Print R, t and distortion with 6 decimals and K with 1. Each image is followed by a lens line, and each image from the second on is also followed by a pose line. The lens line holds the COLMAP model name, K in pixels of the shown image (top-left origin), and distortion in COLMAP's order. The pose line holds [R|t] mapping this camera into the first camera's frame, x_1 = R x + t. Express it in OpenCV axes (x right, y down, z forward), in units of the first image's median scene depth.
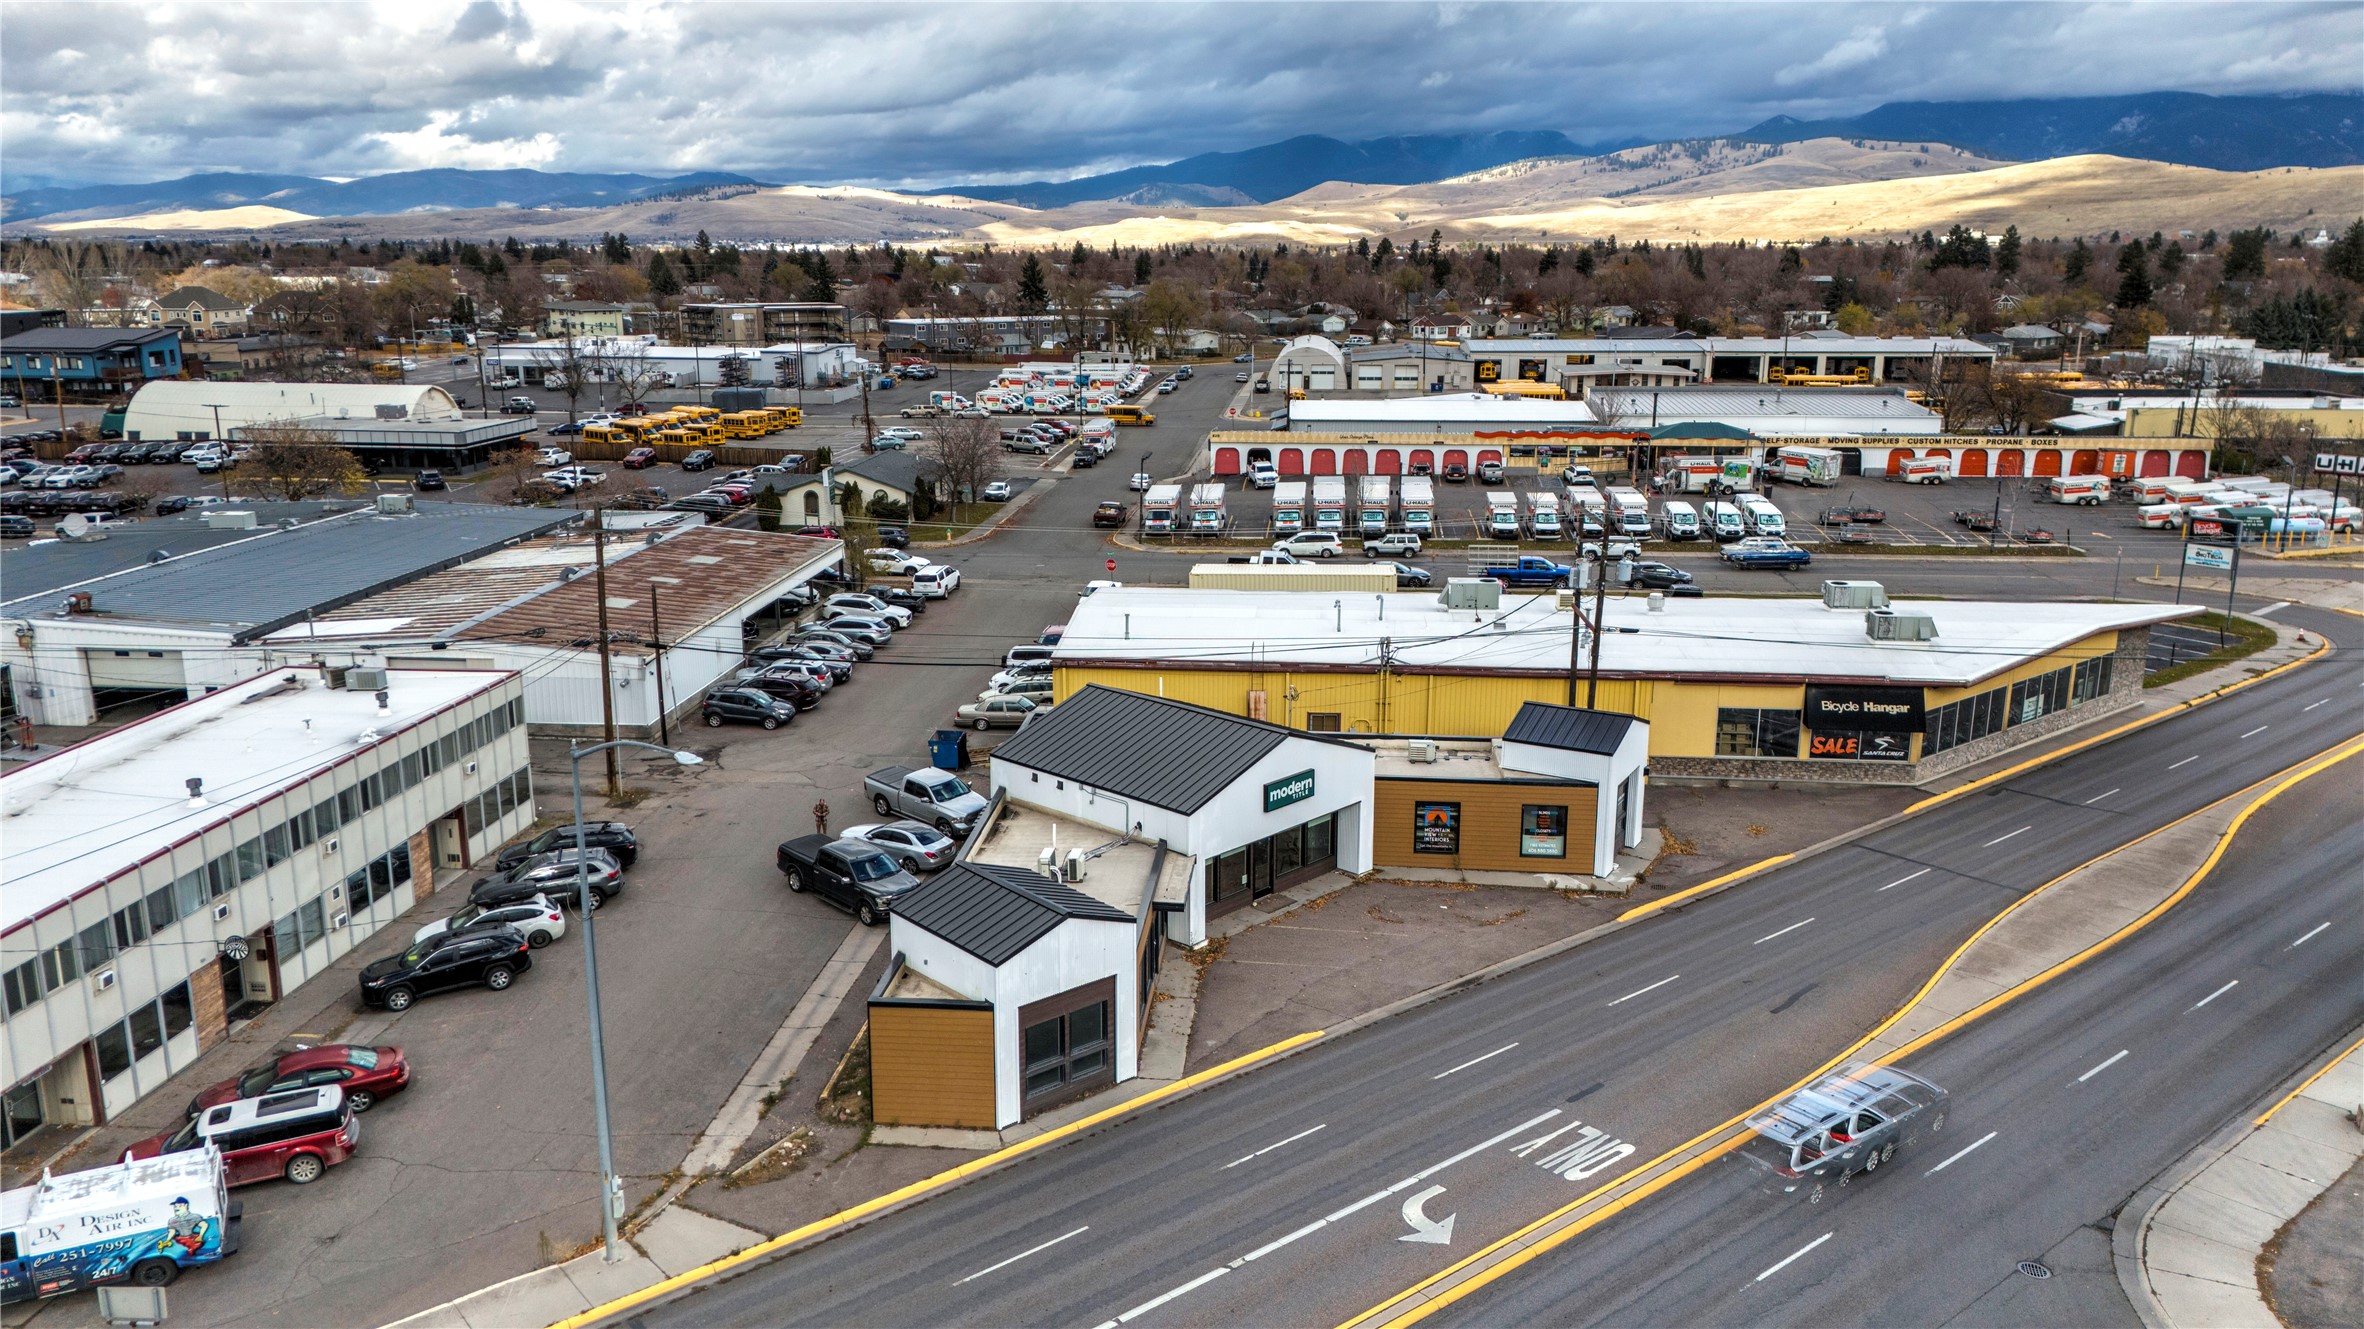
lens RADIAL K [[1722.2, 0, 1176.5], [0, 1722.2, 661.4], [0, 0, 1]] dist [0.135727, -0.179350]
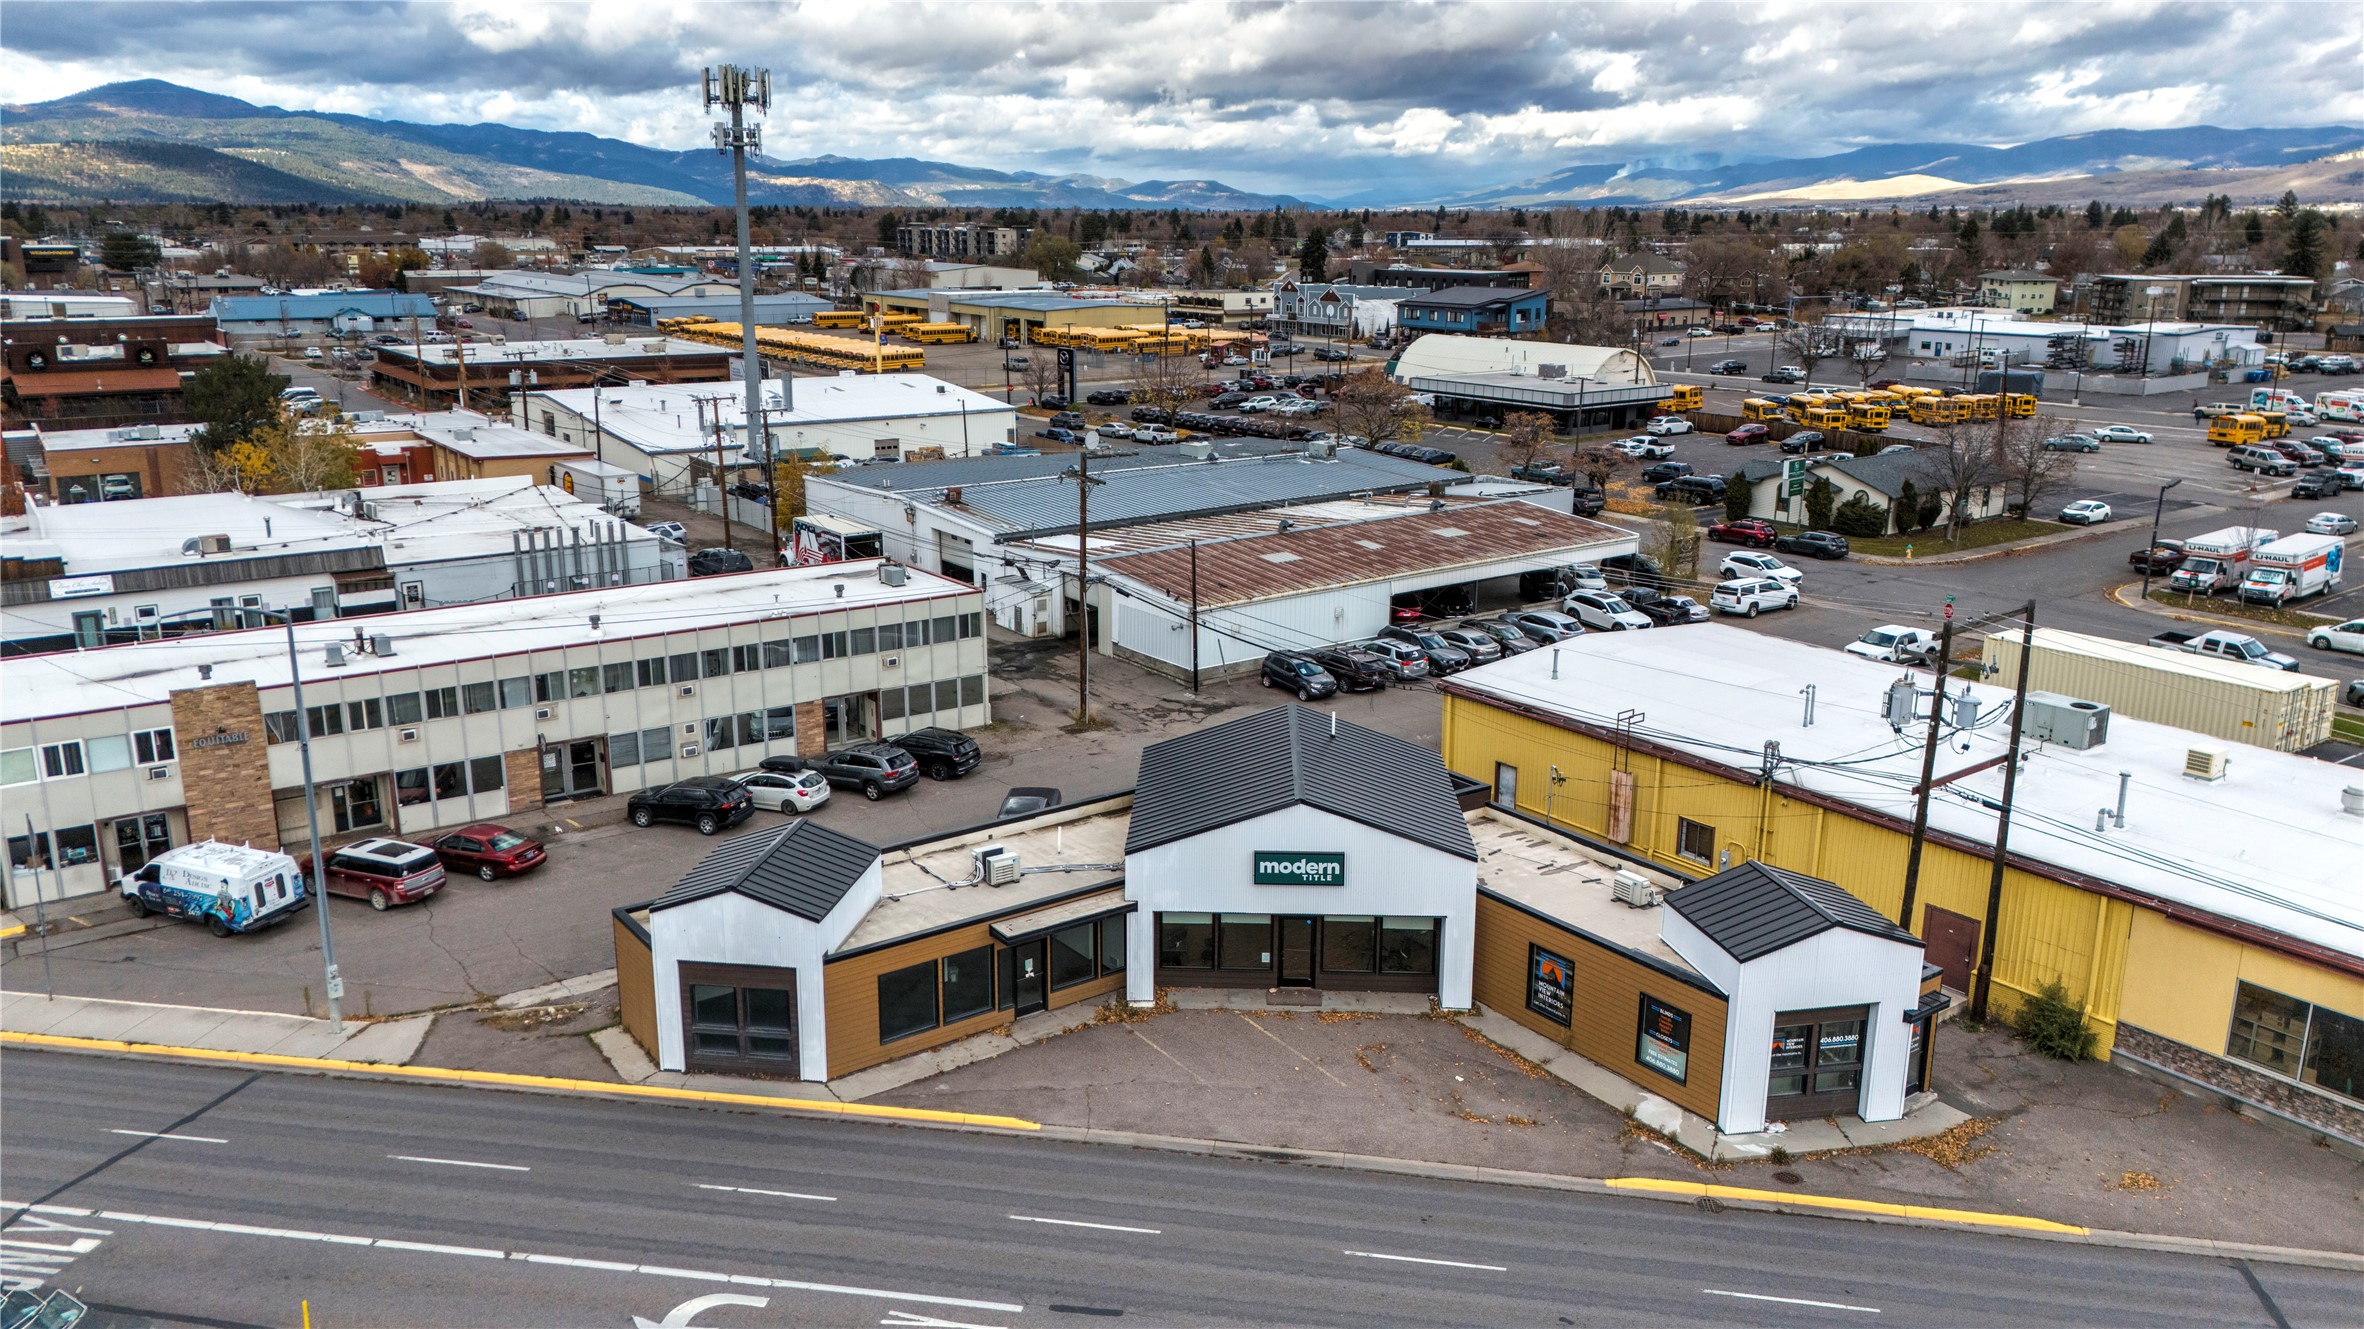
lens RADIAL K [[1722.2, 0, 1176.5], [0, 1722.2, 661.4], [0, 0, 1]] dist [0.135727, -0.179350]
pose [[0.657643, 0.192477, -0.728326, 0.577102], [-0.179356, 0.979013, 0.096777, -0.087323], [0.731668, 0.066986, 0.678362, 0.362108]]
